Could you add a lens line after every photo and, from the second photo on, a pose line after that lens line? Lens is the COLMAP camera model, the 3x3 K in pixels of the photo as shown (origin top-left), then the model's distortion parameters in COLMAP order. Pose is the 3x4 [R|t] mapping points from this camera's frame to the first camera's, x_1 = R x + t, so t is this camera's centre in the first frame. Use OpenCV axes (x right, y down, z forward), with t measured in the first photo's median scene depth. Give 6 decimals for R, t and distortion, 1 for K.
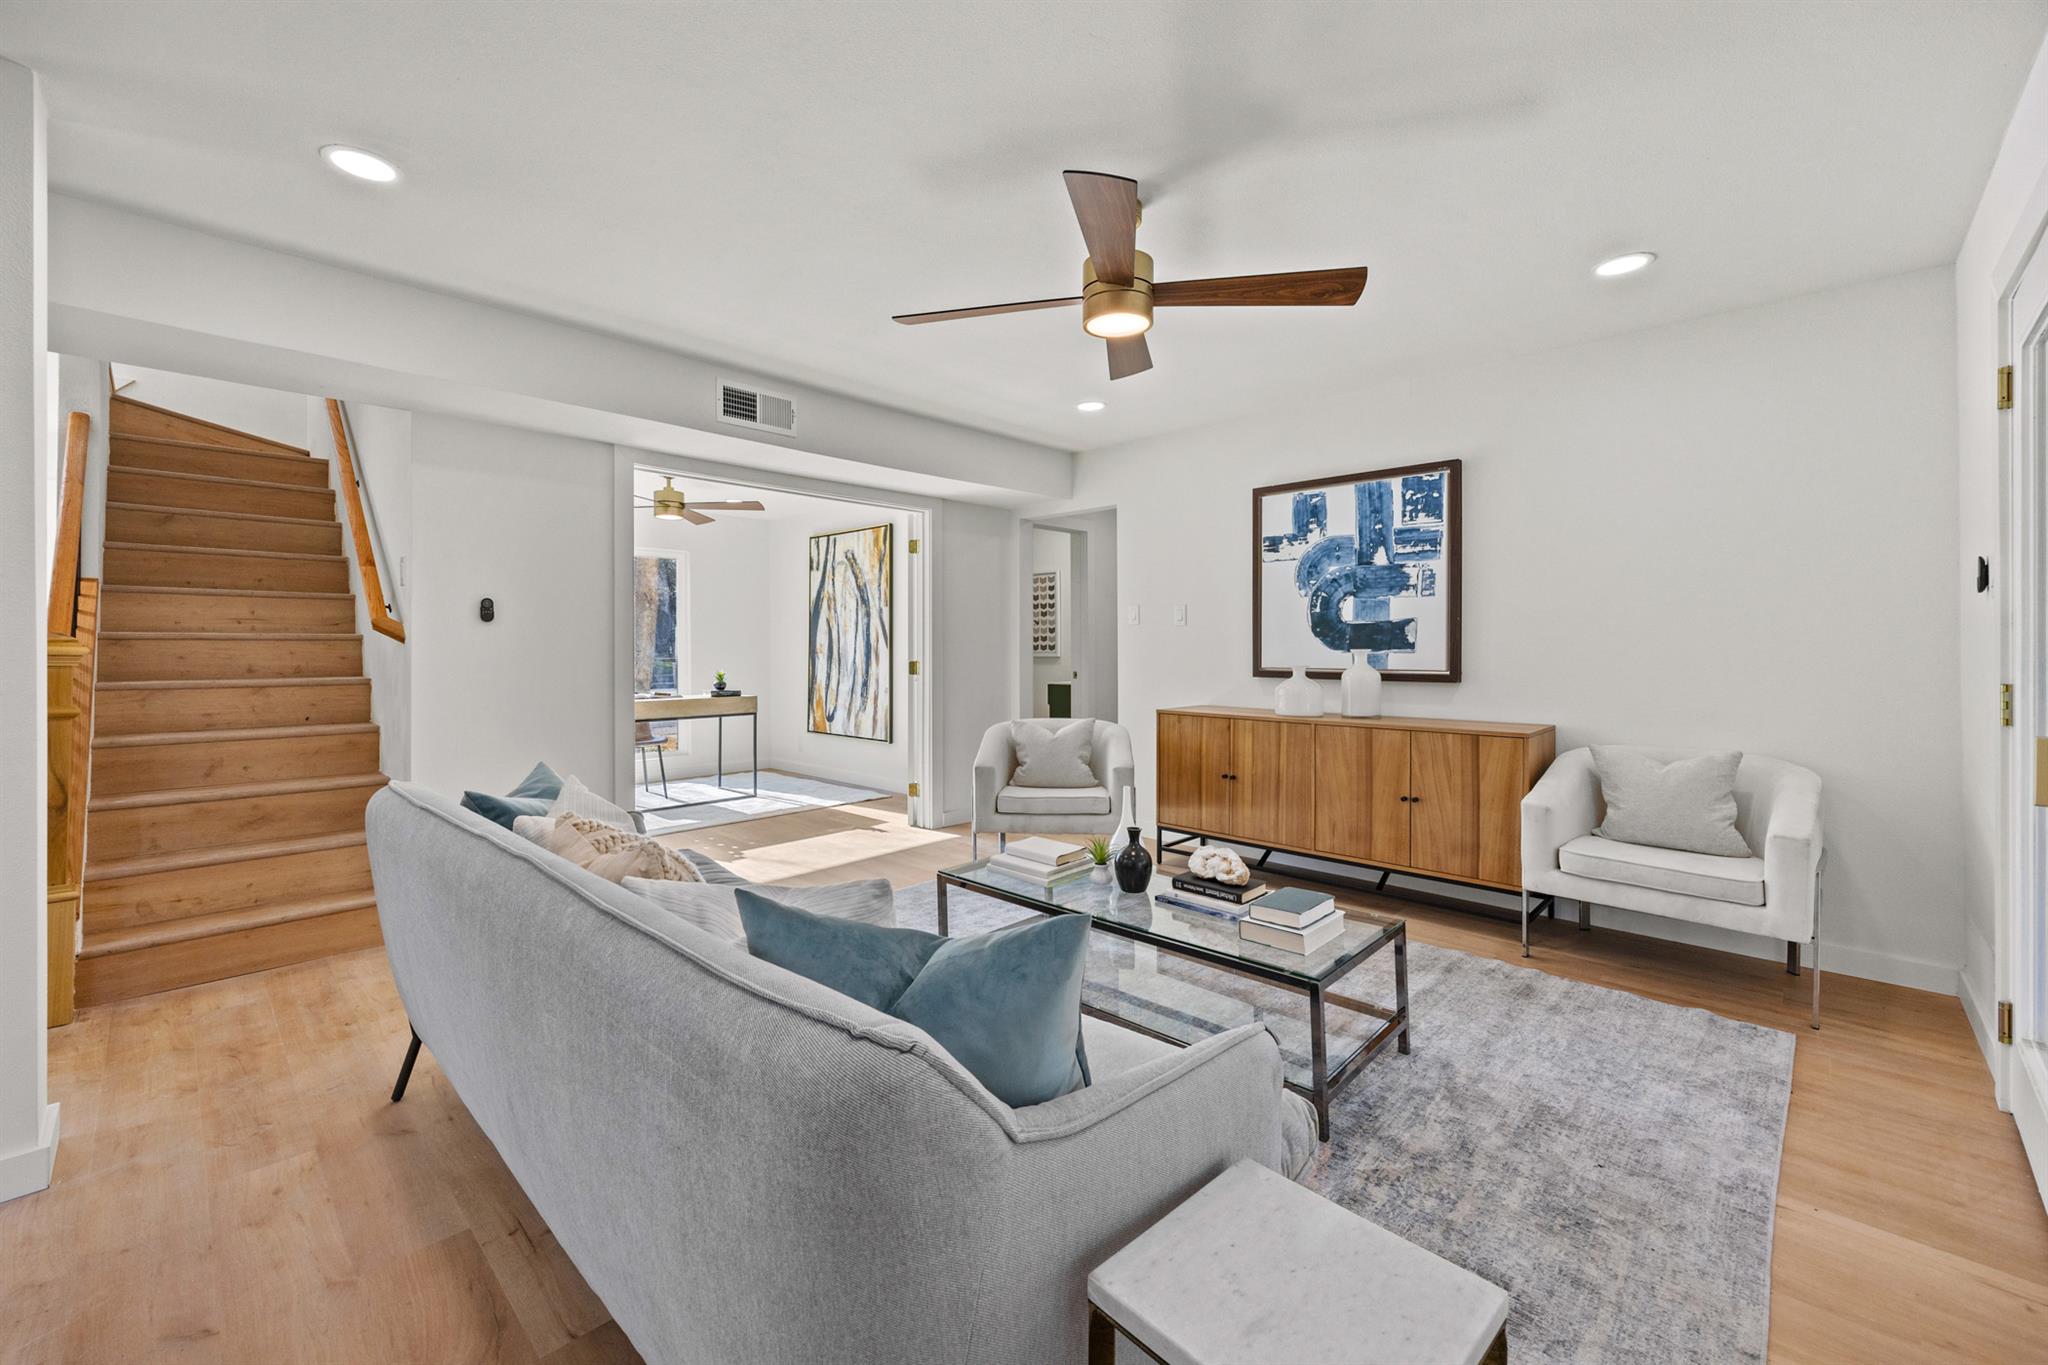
lens RADIAL K [[820.8, 0, 1020.8], [0, 820.8, 659.7], [0, 0, 1]] dist [0.001888, 0.000199]
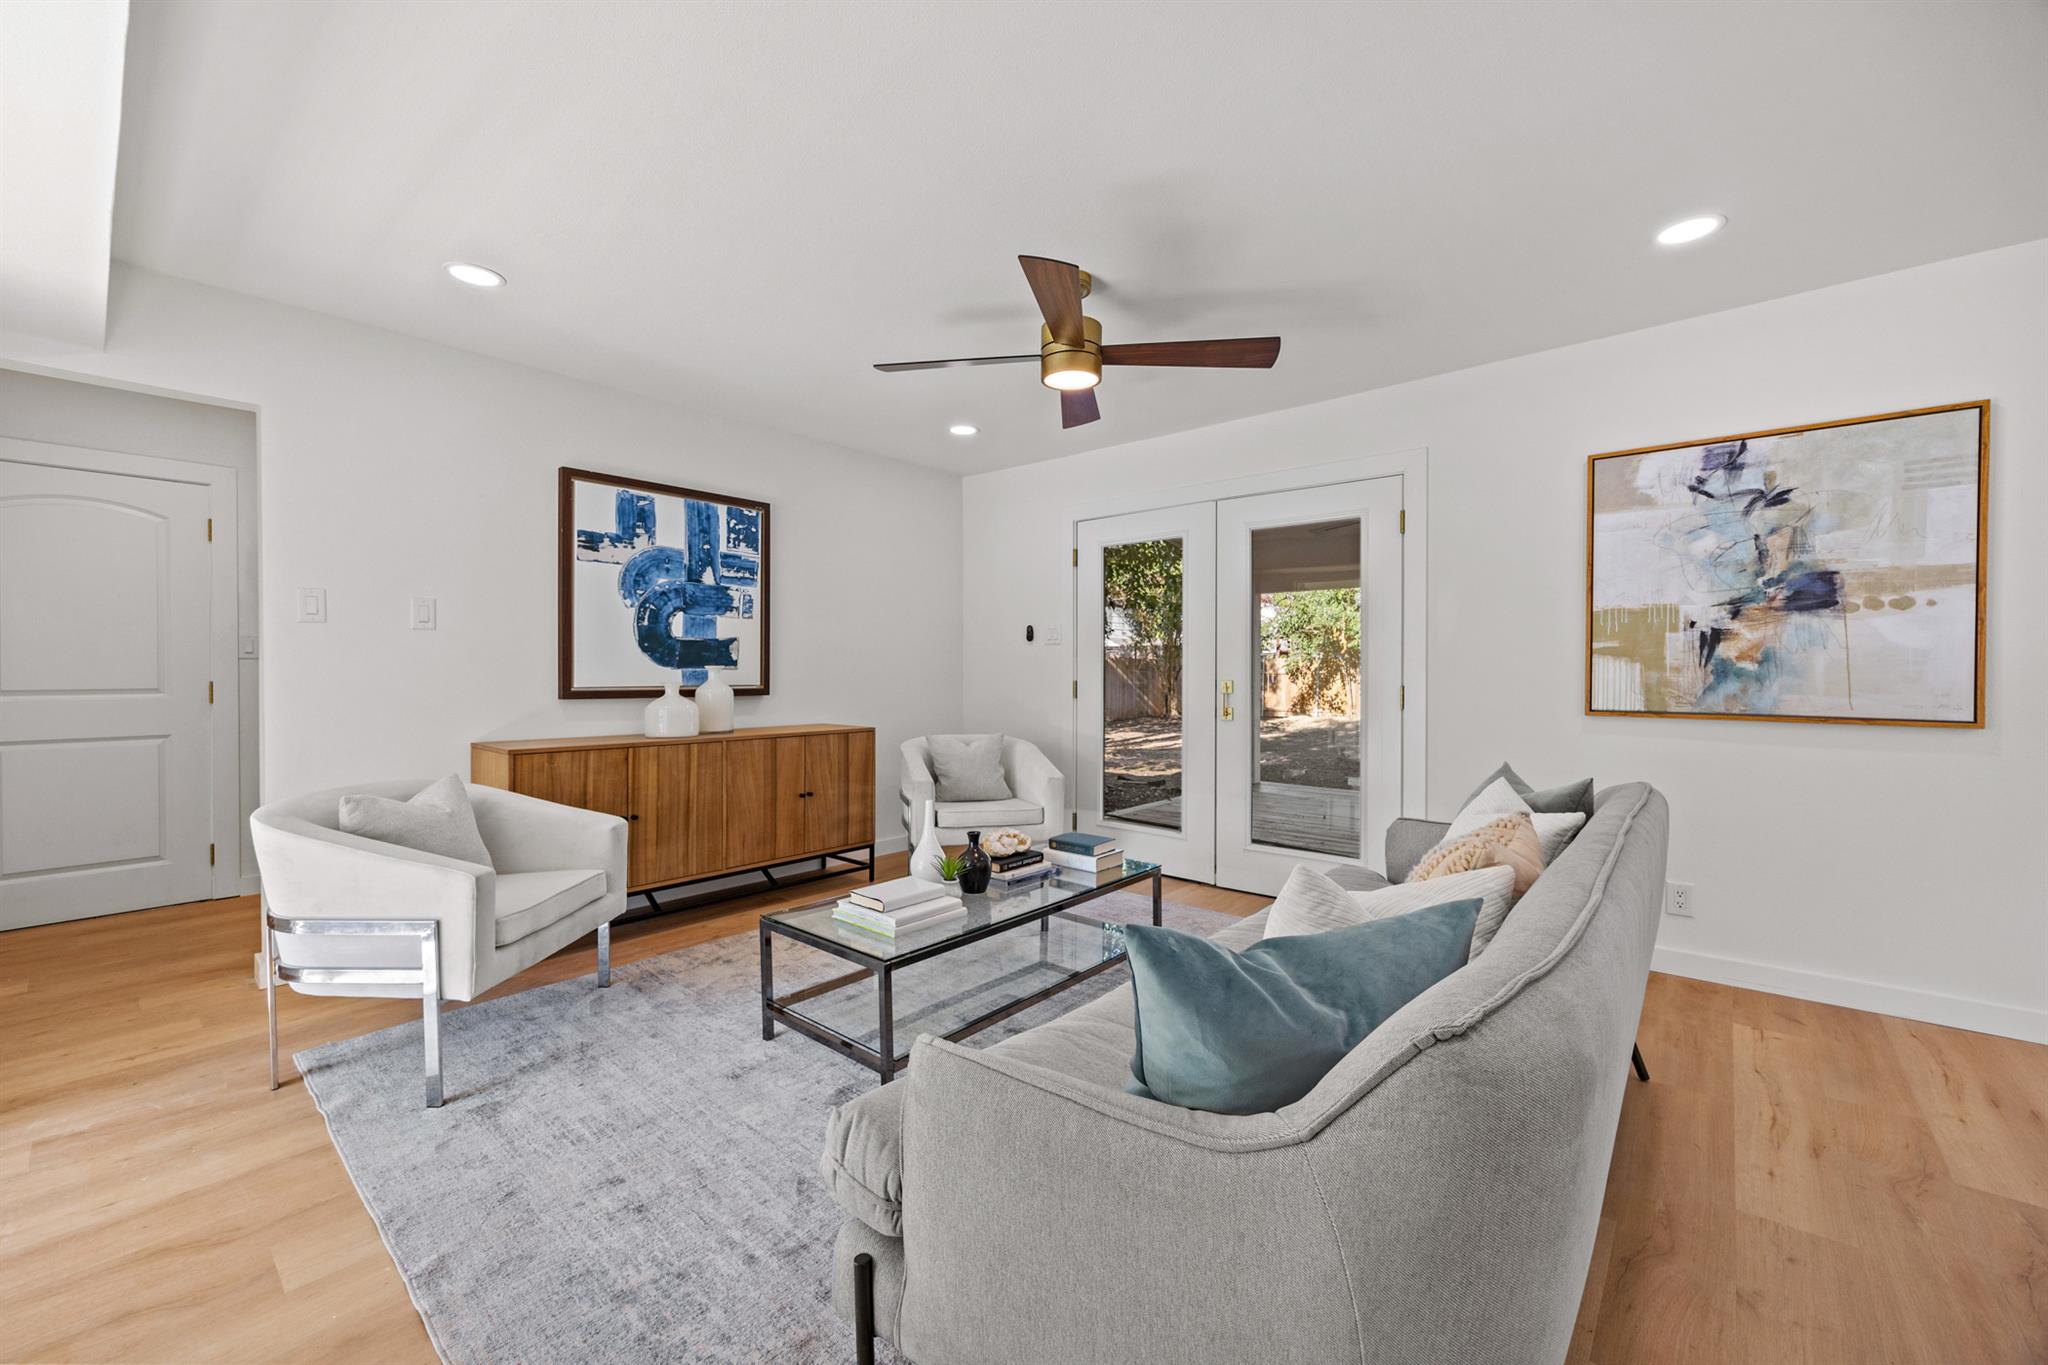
lens RADIAL K [[809.6, 0, 1017.1], [0, 809.6, 677.1], [0, 0, 1]] dist [0.000992, 0.000145]
pose [[-0.043177, -0.004117, 0.999059, -0.599925], [0.015799, 0.999864, 0.004803, 0.002517], [-0.998943, 0.015992, -0.043106, 0.660583]]
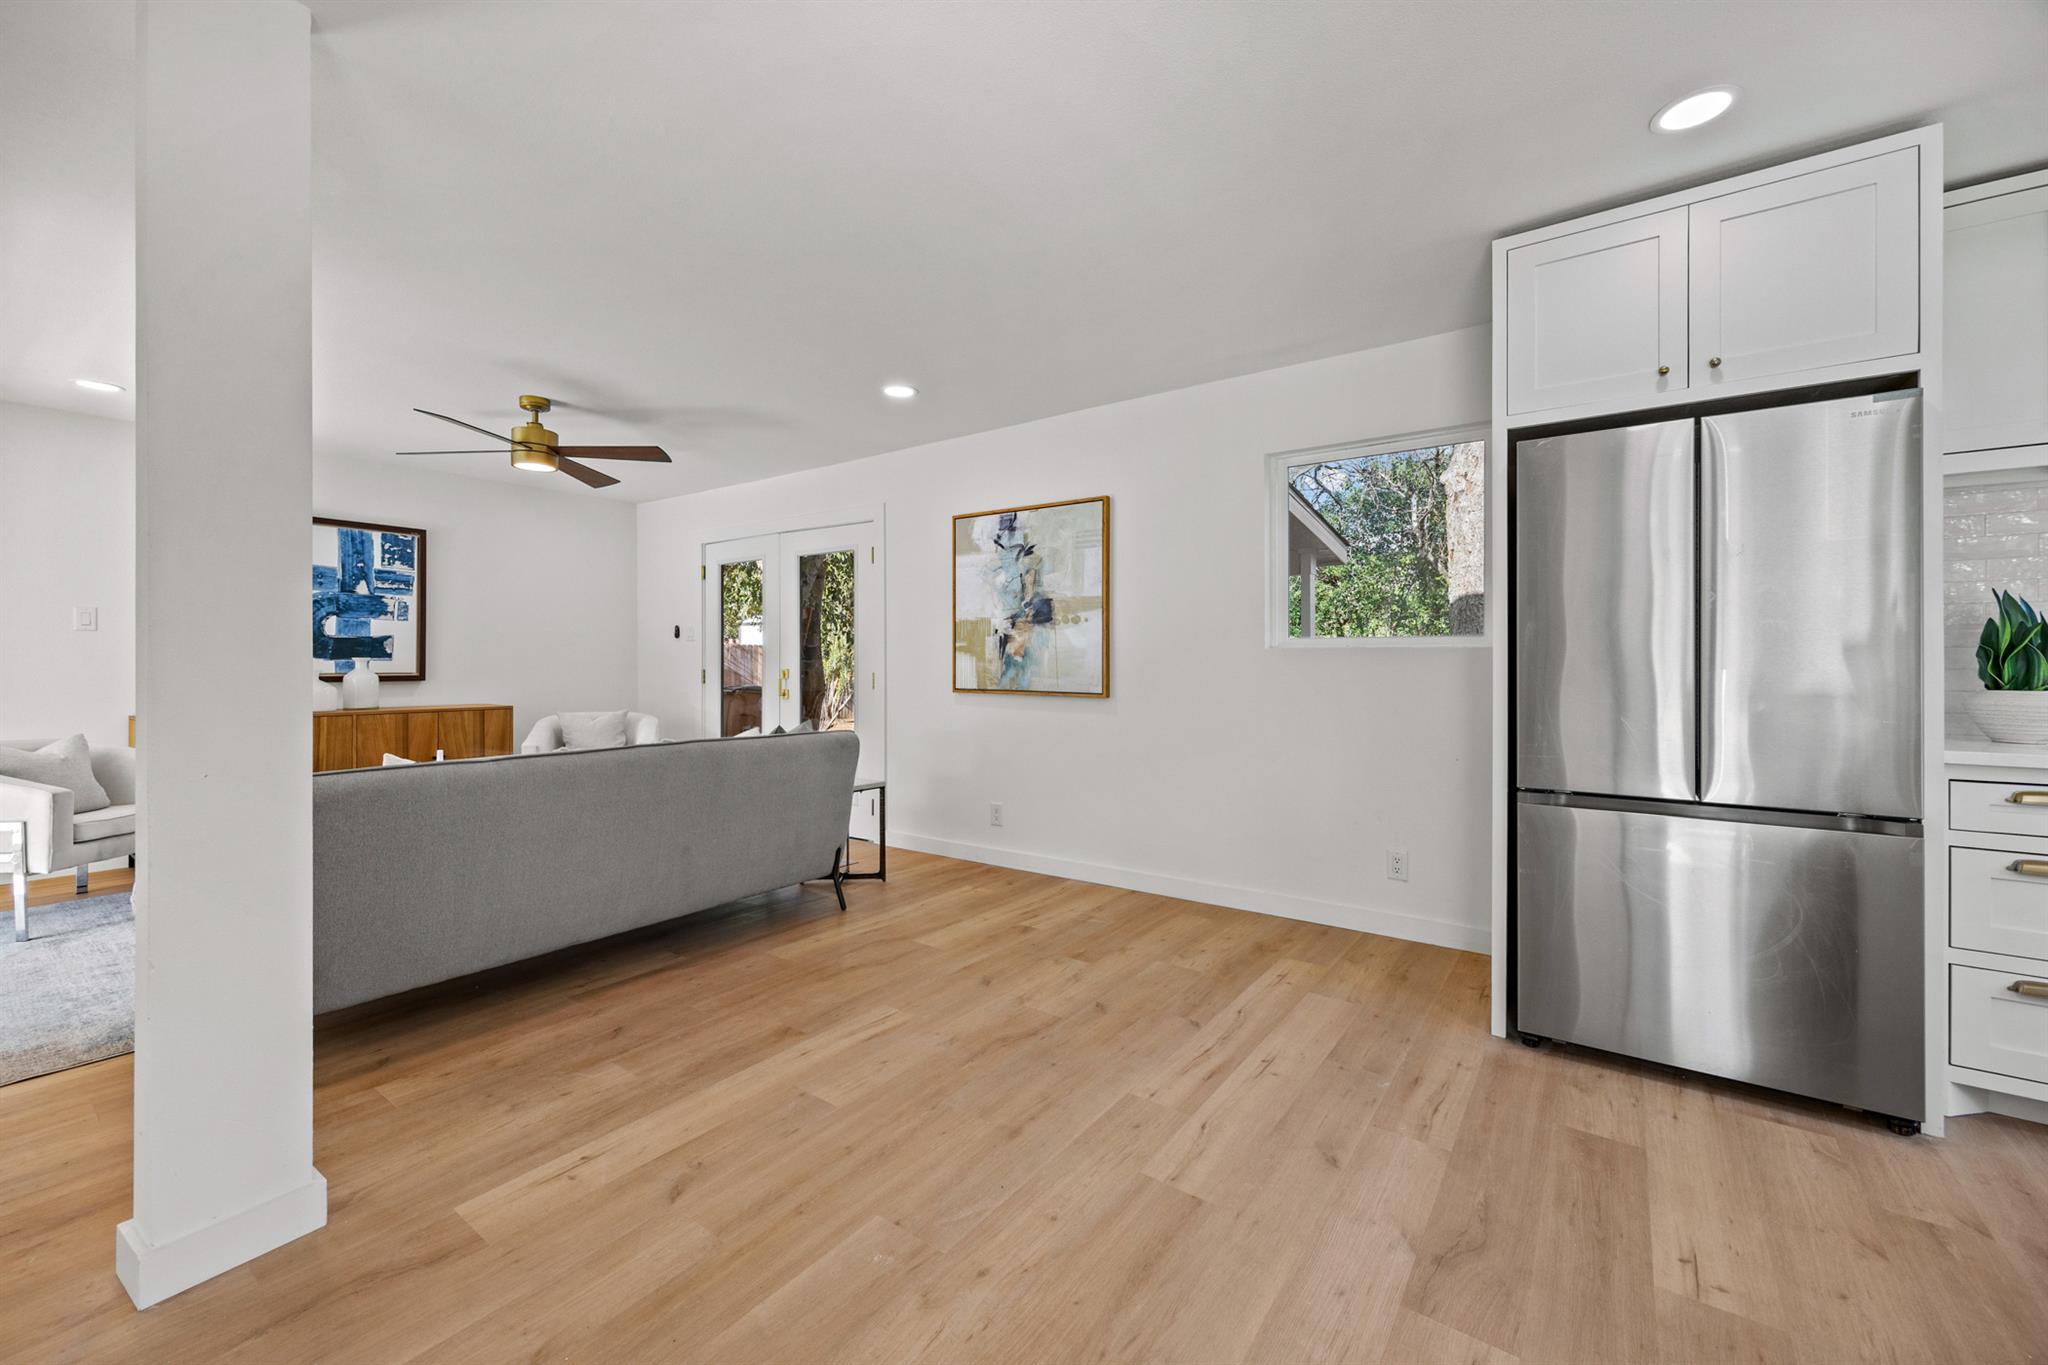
lens RADIAL K [[820.8, 0, 1020.8], [0, 820.8, 659.7], [0, 0, 1]] dist [0.001888, 0.000199]
pose [[-0.131334, 0.005862, 0.991321, -1.017308], [0.015402, 0.999874, -0.003872, 0.011816], [-0.991218, 0.014760, -0.131408, 0.124547]]
